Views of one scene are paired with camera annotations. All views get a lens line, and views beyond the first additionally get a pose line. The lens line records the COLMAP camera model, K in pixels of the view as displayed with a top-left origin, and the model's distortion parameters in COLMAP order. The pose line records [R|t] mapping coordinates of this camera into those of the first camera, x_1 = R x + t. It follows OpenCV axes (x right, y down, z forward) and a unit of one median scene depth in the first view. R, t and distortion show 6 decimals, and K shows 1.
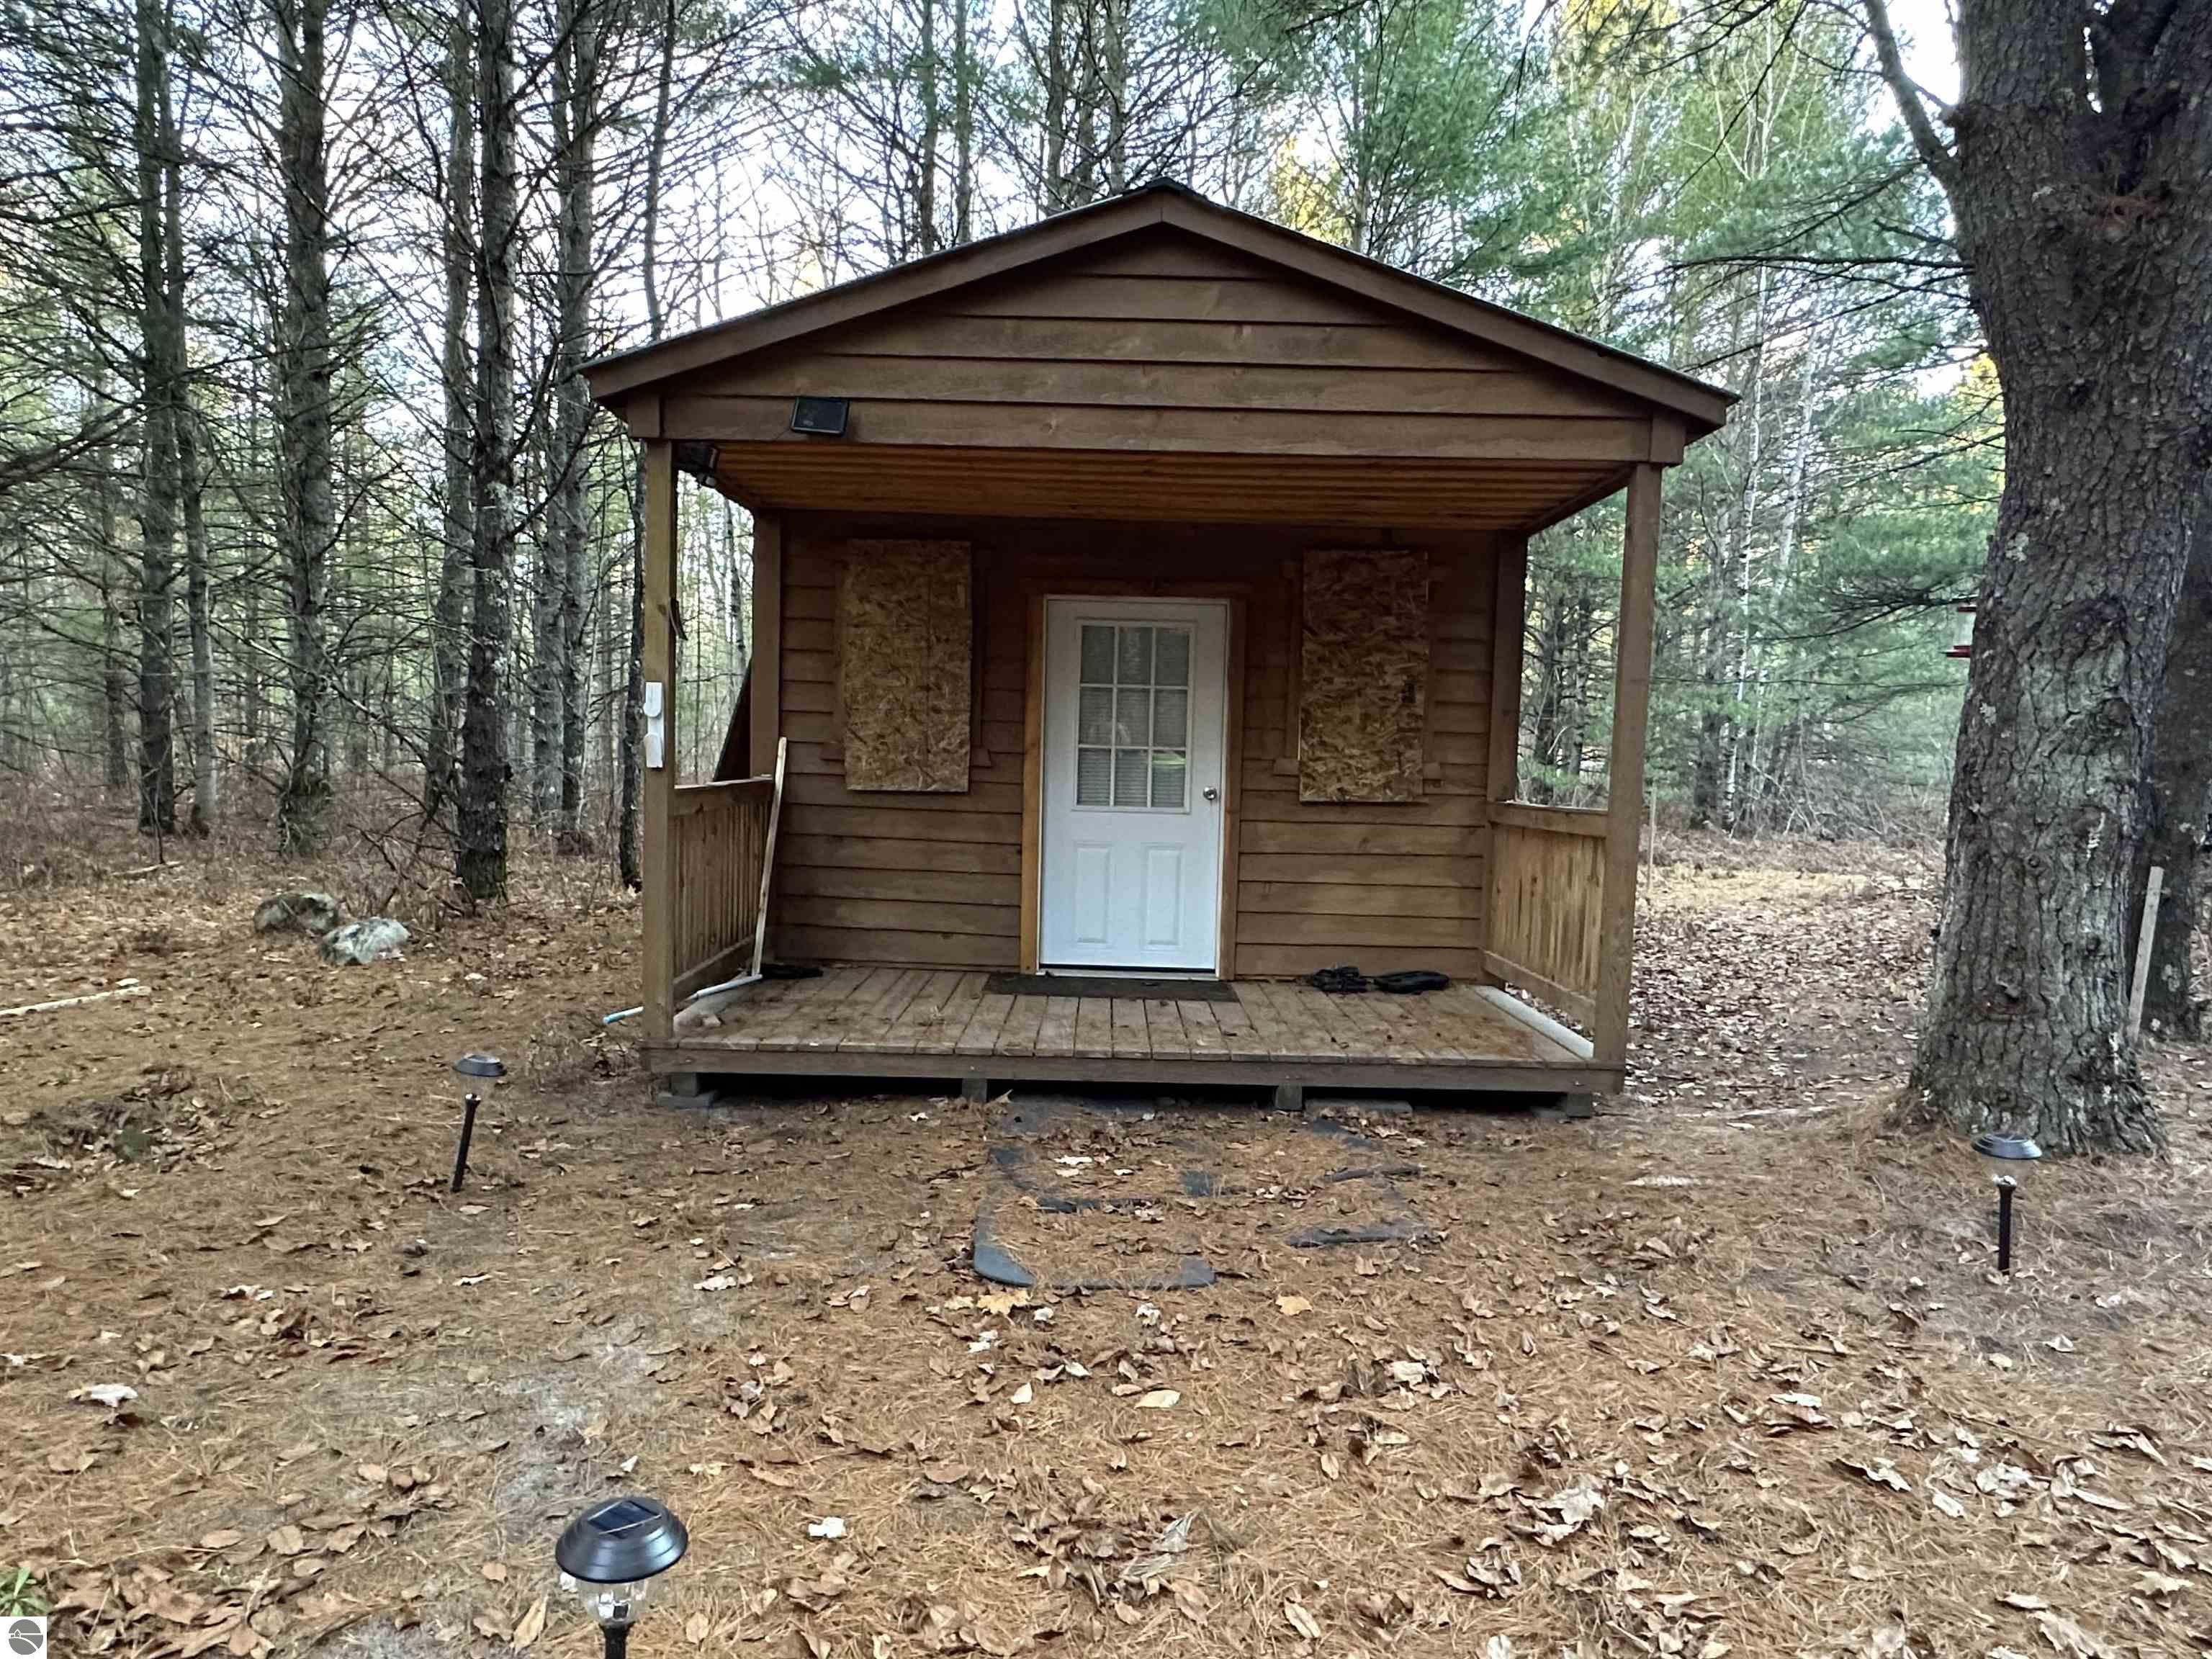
lens RADIAL K [[1394.0, 0, 1094.2], [0, 1394.0, 849.0], [0, 0, 1]] dist [-0.001435, -0.000851]
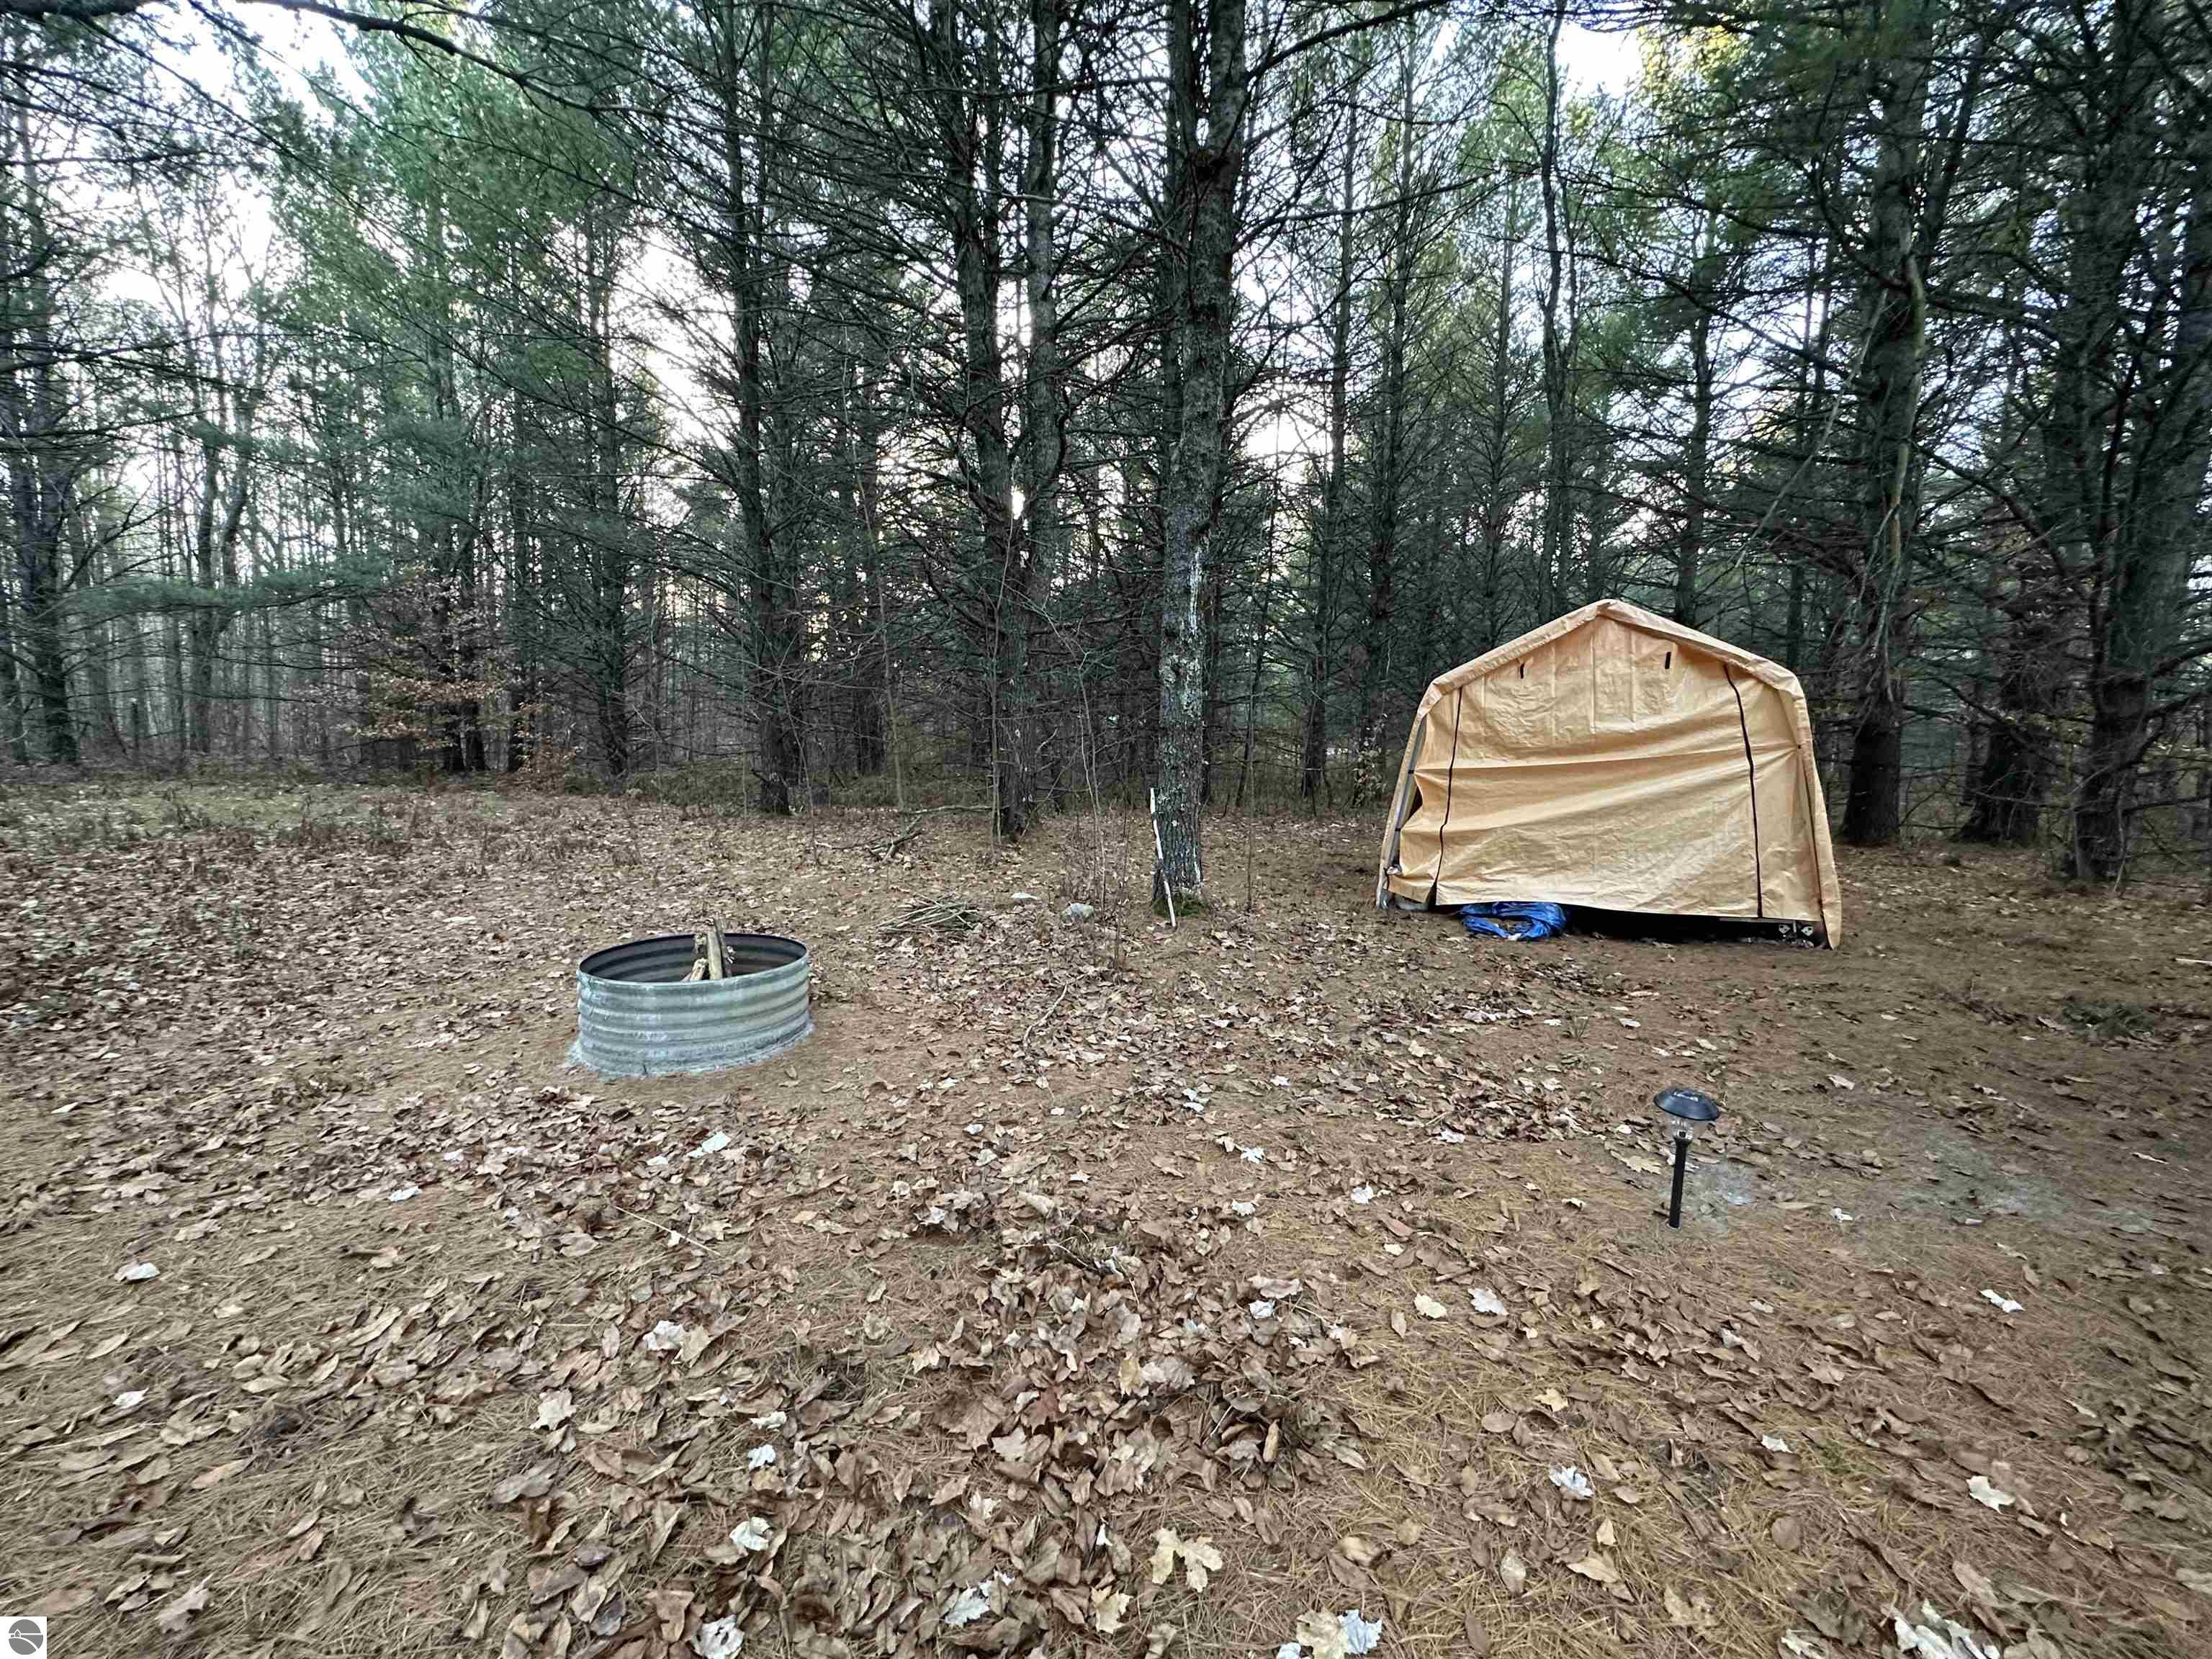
lens RADIAL K [[882.2, 0, 1106.4], [0, 882.2, 824.5], [0, 0, 1]] dist [-0.002688, 0.000375]
pose [[-0.238513, 0.069773, -0.968630, 0.405223], [-0.091769, 0.991333, 0.094005, 0.000647], [0.966794, 0.111311, -0.230043, 0.123156]]
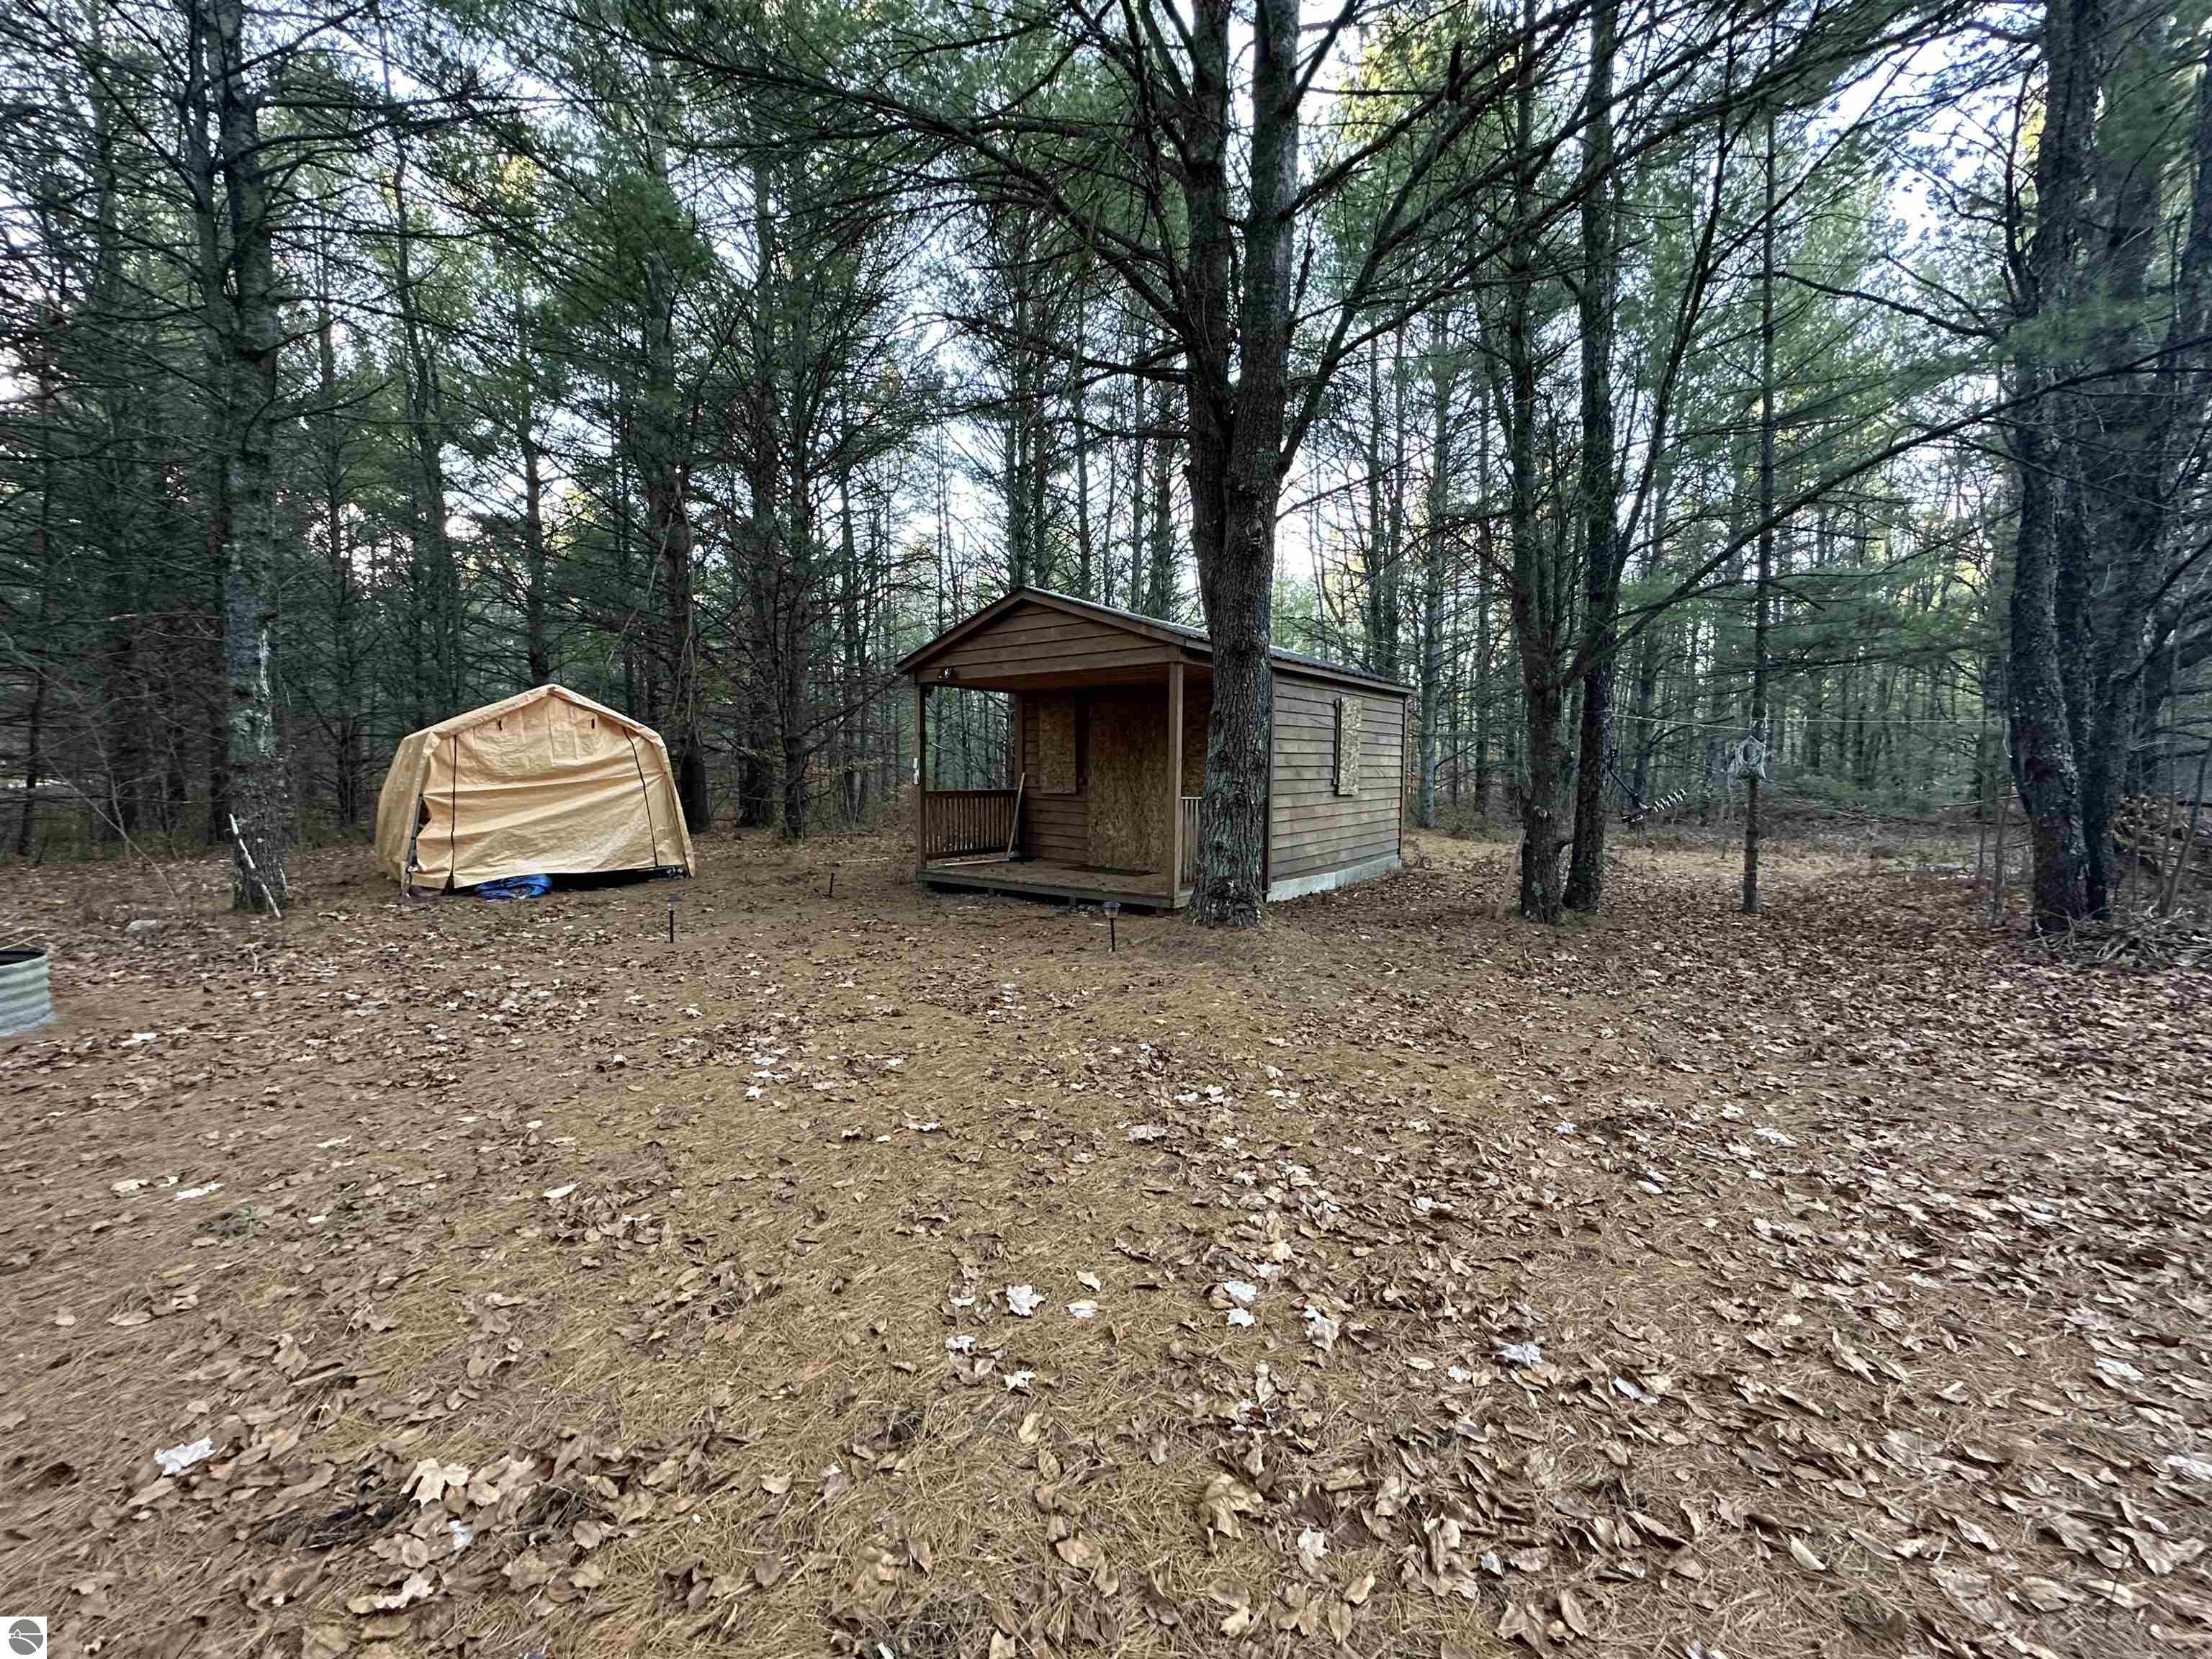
lens RADIAL K [[882.2, 0, 1107.6], [0, 882.2, 830.7], [0, 0, 1]] dist [-0.002688, 0.000375]
pose [[0.799223, 0.020480, -0.600686, 1.235402], [-0.030048, 0.999531, -0.005900, 0.046300], [0.600284, 0.022765, 0.799463, -0.351718]]
